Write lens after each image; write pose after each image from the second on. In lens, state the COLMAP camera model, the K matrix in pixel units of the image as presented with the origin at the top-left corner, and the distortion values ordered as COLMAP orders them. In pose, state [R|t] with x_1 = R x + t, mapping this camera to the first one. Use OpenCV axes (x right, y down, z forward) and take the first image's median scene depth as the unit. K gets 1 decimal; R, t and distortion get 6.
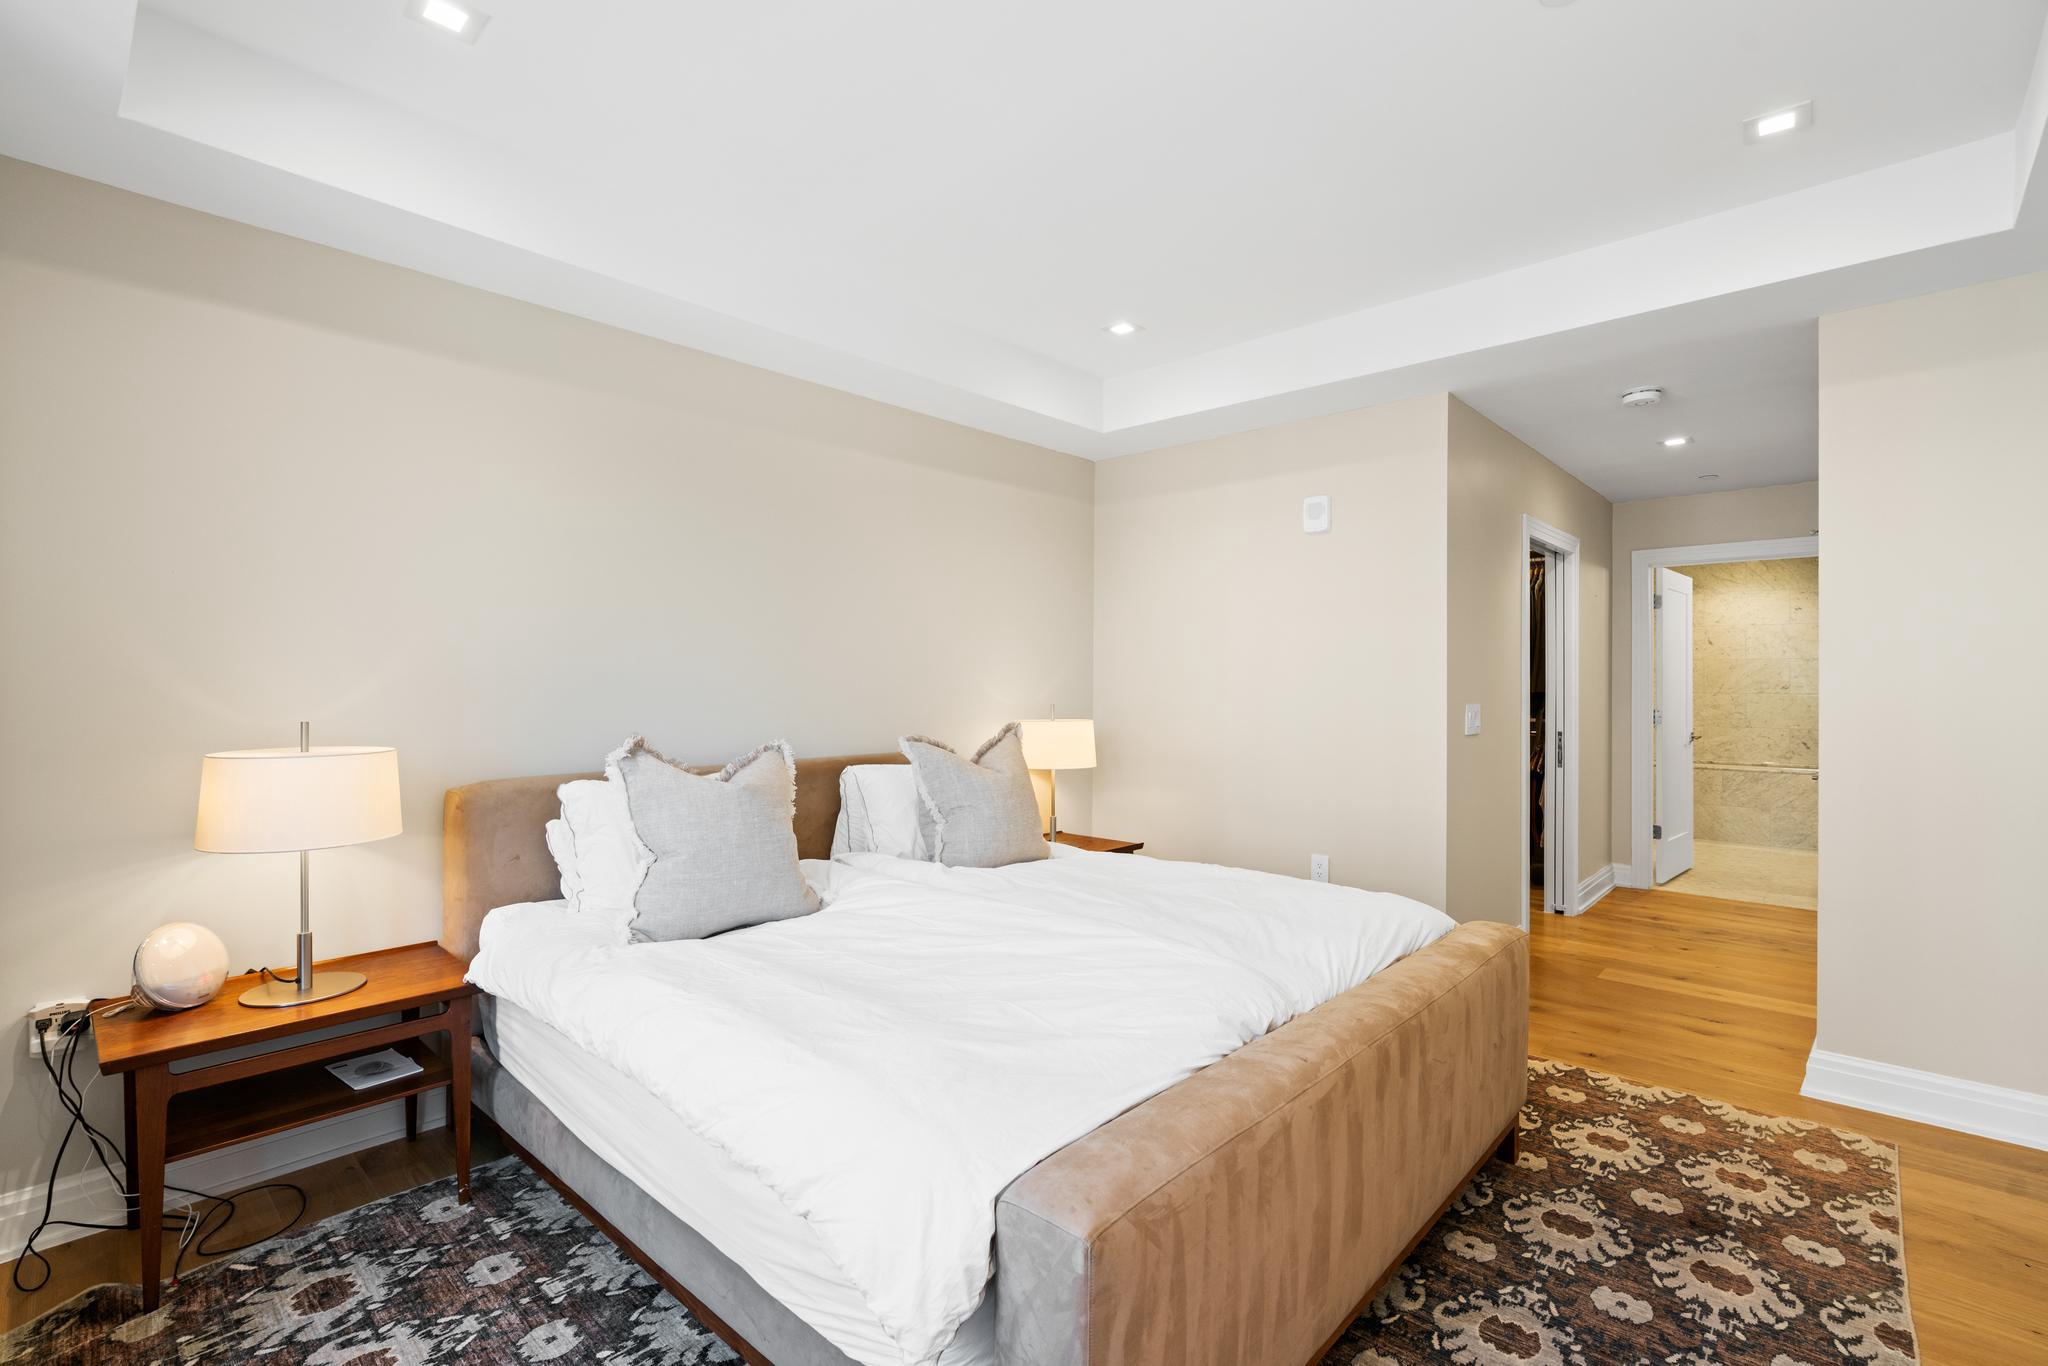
lens RADIAL K [[925.5, 0, 1023.4], [0, 925.5, 690.1], [0, 0, 1]] dist [-0.005039, 0.002374]
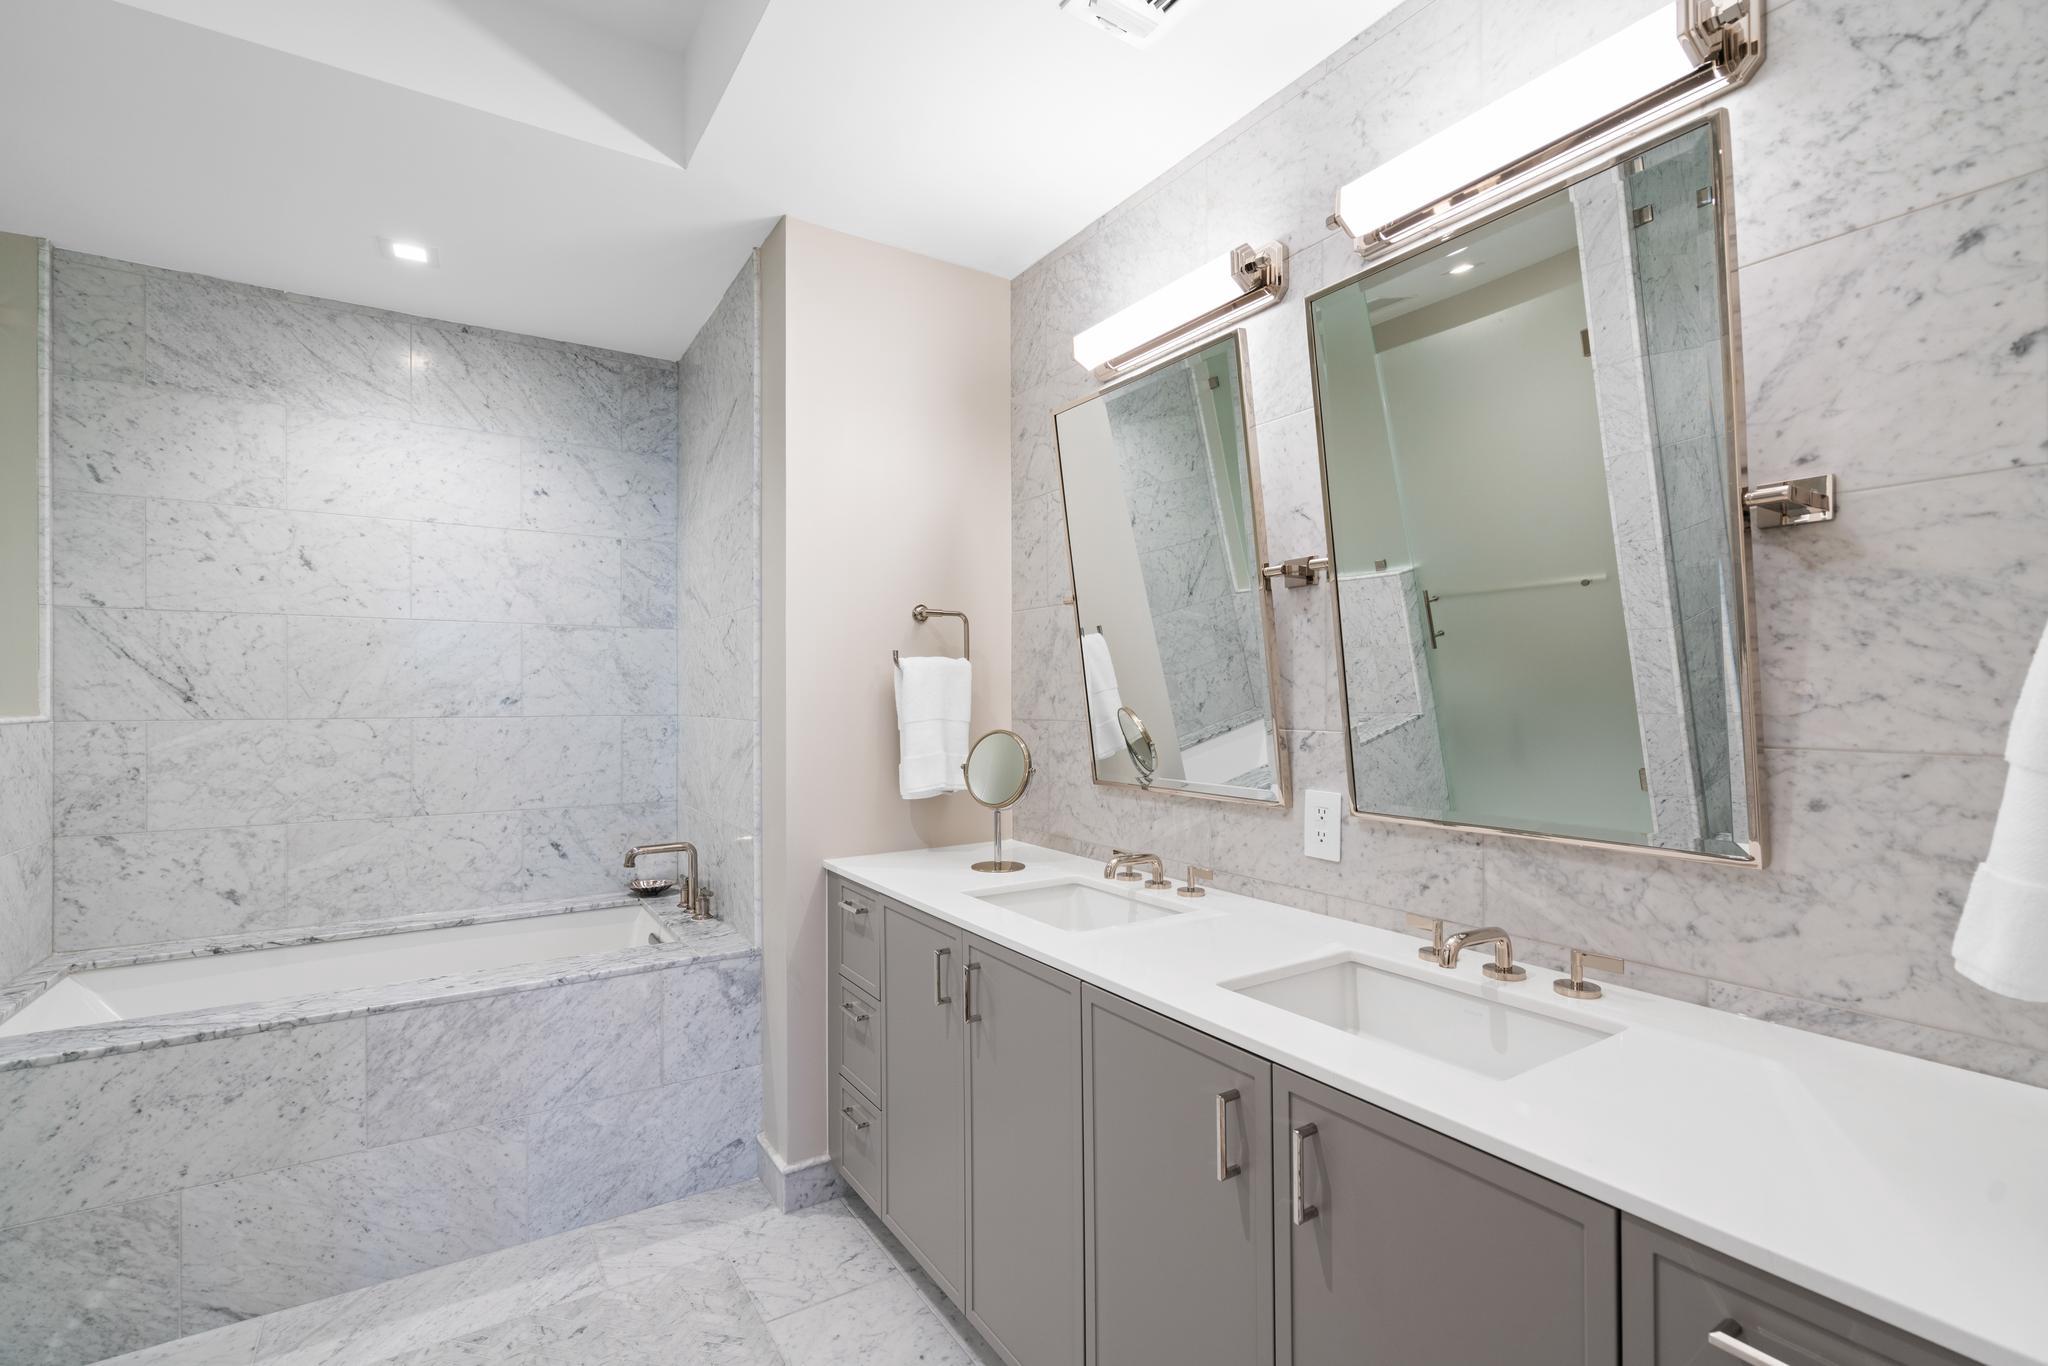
lens RADIAL K [[925.5, 0, 1022.8], [0, 925.5, 683.5], [0, 0, 1]] dist [-0.005039, 0.002374]
pose [[0.249988, 0.008187, 0.968214, 0.517341], [0.011501, 0.999869, -0.011424, -0.002718], [-0.968181, 0.013992, 0.249861, 0.709264]]
